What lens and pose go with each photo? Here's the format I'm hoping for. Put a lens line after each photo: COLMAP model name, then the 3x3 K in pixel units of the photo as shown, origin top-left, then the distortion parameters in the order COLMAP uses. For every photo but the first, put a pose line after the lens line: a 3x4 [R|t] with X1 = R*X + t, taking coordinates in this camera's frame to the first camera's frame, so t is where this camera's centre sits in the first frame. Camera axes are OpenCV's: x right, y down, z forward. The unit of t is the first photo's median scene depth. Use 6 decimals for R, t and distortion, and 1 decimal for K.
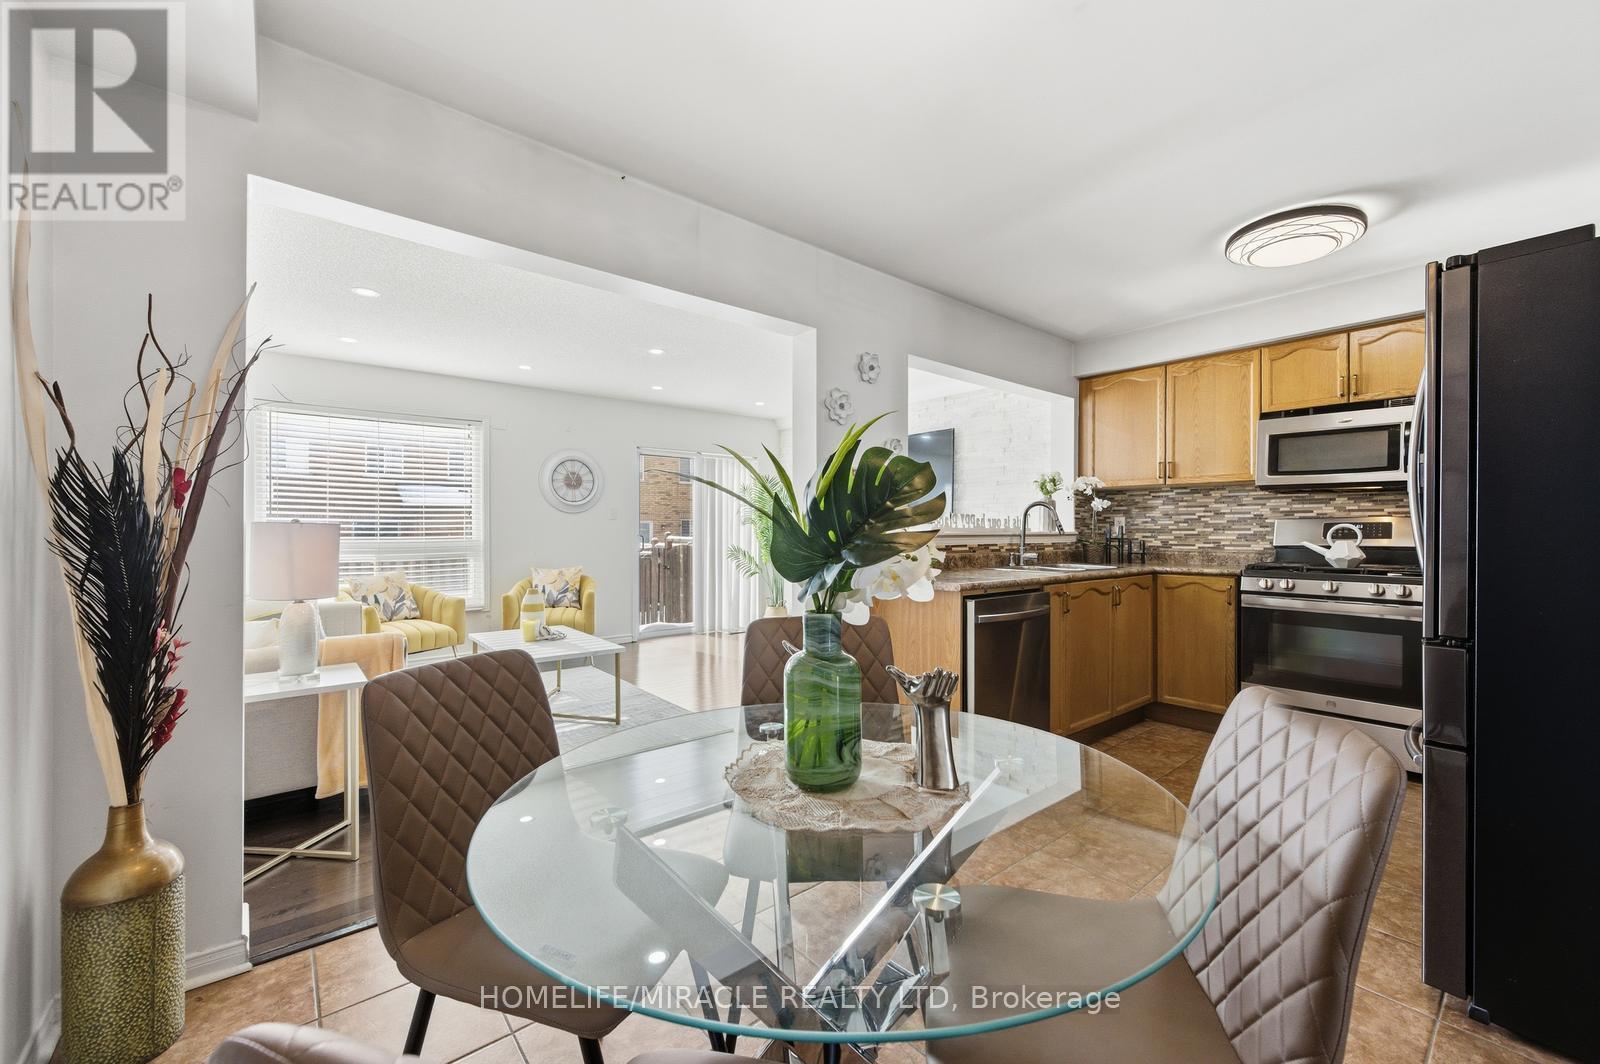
lens RADIAL K [[659.9, 0, 804.0], [0, 659.9, 530.5], [0, 0, 1]] dist [0.003121, 0.000572]
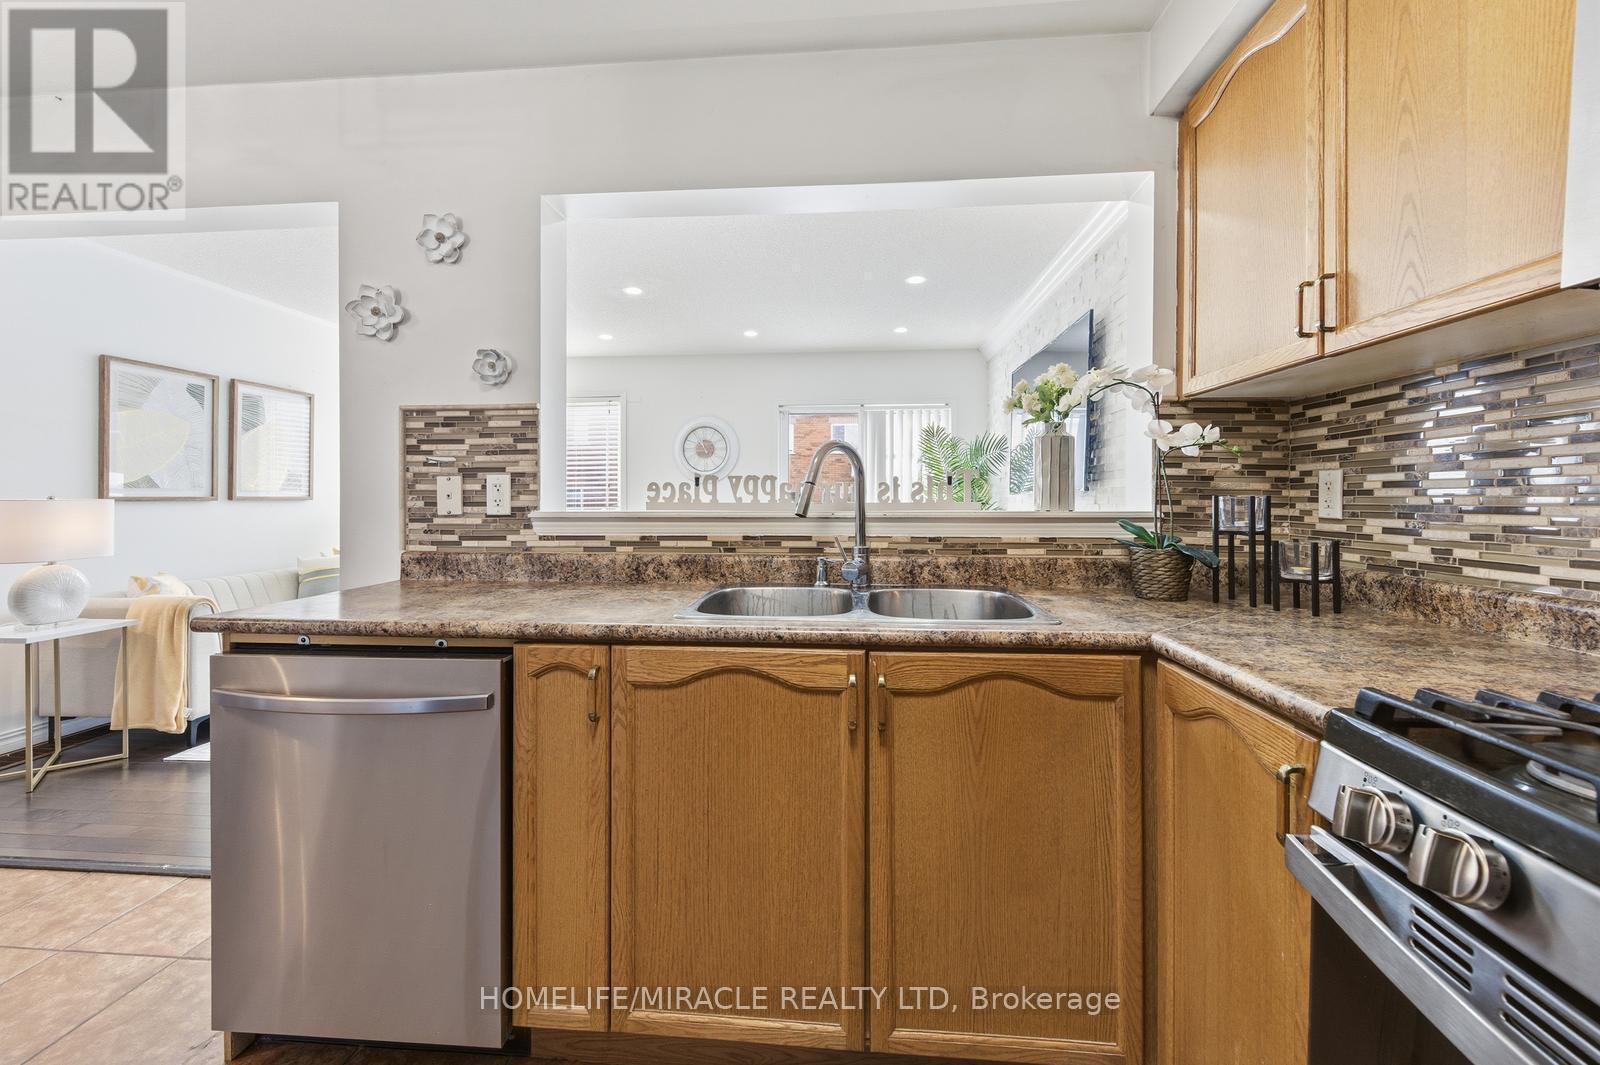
lens RADIAL K [[659.9, 0, 826.4], [0, 659.9, 497.7], [0, 0, 1]] dist [0.003121, 0.000572]
pose [[0.697813, -0.001066, -0.716279, 0.556928], [-0.000128, 0.999999, -0.001613, -0.005799], [0.716280, 0.001218, 0.697812, 0.592357]]
